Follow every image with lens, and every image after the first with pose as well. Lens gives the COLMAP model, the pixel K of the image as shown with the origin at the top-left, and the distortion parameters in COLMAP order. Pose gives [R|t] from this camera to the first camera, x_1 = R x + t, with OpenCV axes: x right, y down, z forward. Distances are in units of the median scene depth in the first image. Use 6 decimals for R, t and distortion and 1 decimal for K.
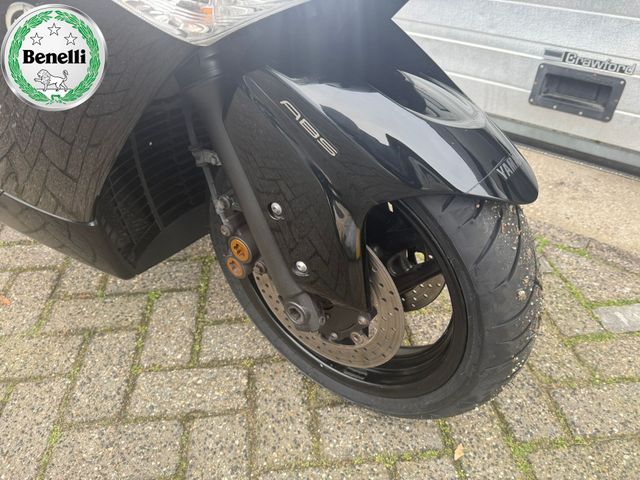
lens RADIAL K [[454.9, 0, 325.3], [0, 454.9, 246.5], [0, 0, 1]] dist [0.015485, -0.027080]
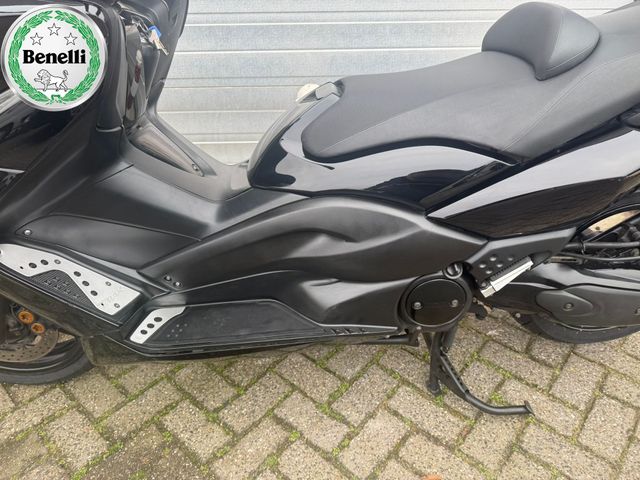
lens RADIAL K [[454.9, 0, 321.9], [0, 454.9, 235.7], [0, 0, 1]] dist [0.015485, -0.027080]
pose [[0.749520, -0.361552, 0.554527, -1.376952], [0.419798, 0.907296, 0.024142, -0.573197], [-0.511849, 0.214695, 0.831815, 0.119242]]
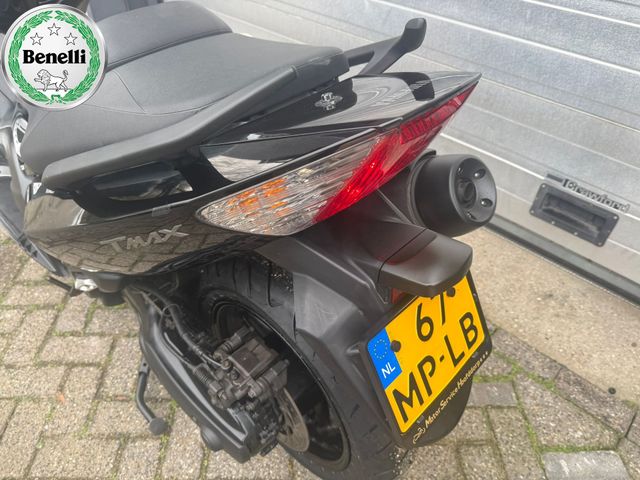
lens RADIAL K [[454.9, 0, 317.4], [0, 454.9, 247.1], [0, 0, 1]] dist [0.015485, -0.027080]
pose [[0.993654, 0.077499, -0.081527, 0.080232], [-0.069763, 0.993144, 0.093796, -0.495488], [0.088237, -0.087513, 0.992248, -0.168165]]
